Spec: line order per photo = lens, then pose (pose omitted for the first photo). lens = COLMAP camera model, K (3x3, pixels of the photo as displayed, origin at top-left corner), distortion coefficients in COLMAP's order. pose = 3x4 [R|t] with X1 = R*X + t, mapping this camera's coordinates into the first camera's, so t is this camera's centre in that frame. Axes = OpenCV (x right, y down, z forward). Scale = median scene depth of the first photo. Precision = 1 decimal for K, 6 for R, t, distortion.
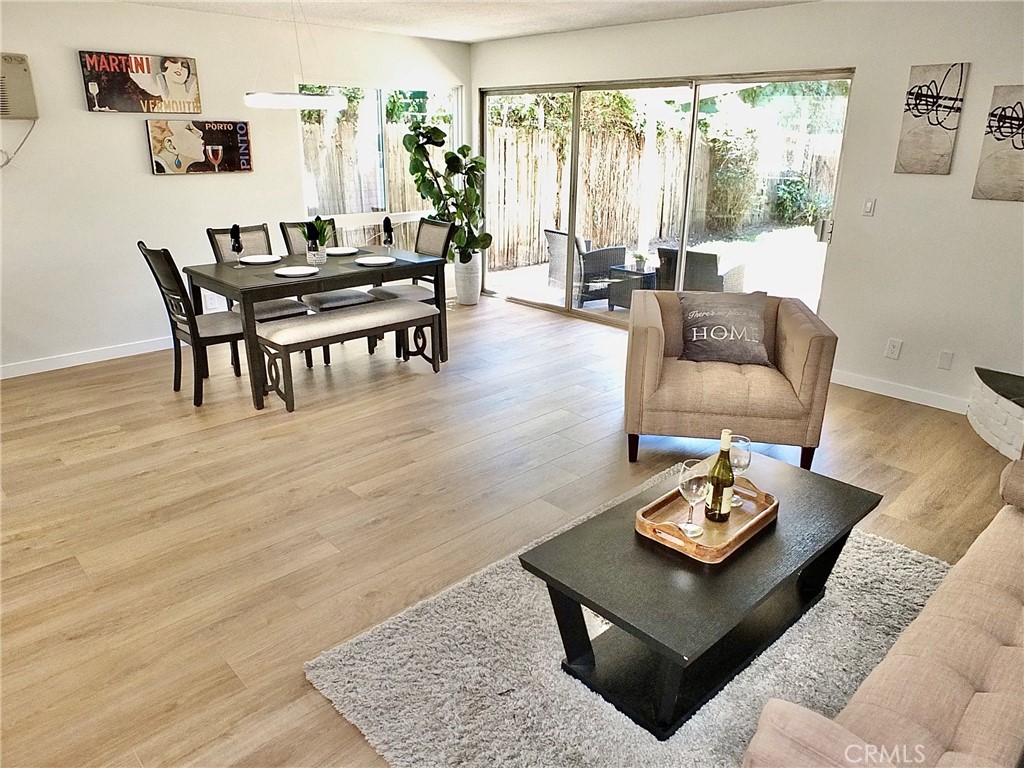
lens RADIAL K [[687.8, 0, 512.0], [0, 687.8, 384.0], [0, 0, 1]] dist [-0.030615, -0.000262]
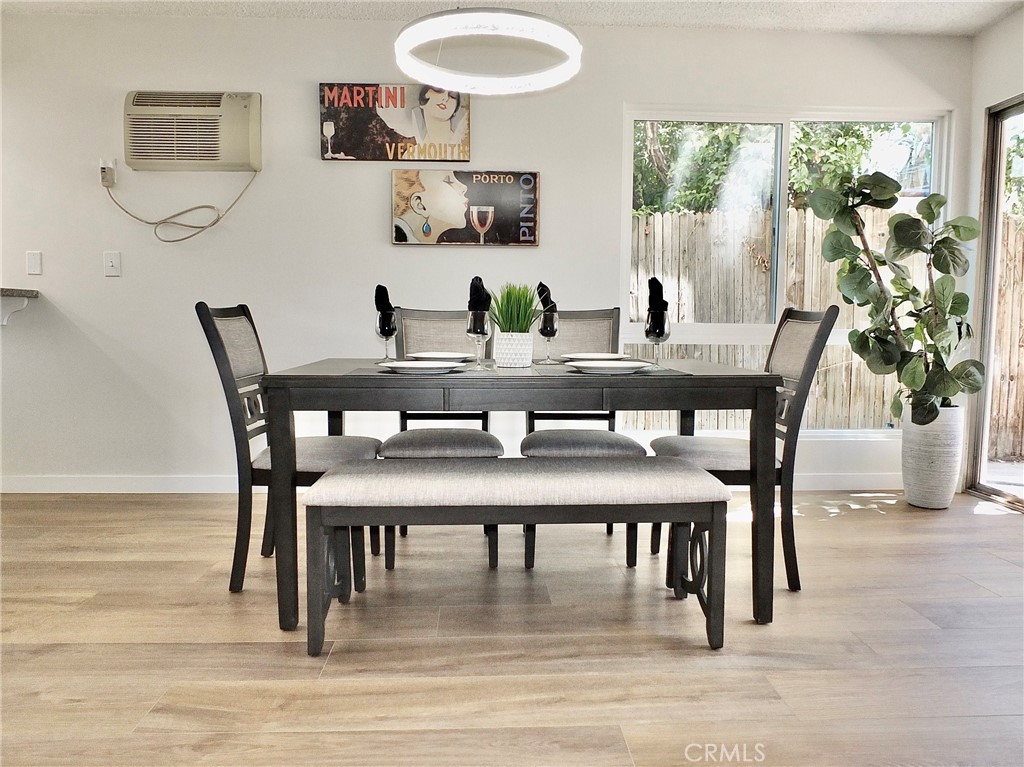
lens RADIAL K [[717.4, 0, 509.3], [0, 717.4, 380.7], [0, 0, 1]] dist [-0.020062, 0.003681]
pose [[0.749561, 0.051167, -0.659954, 0.061419], [-0.217606, 0.960641, -0.172672, -0.062246], [0.625144, 0.273038, 0.731194, 0.520787]]
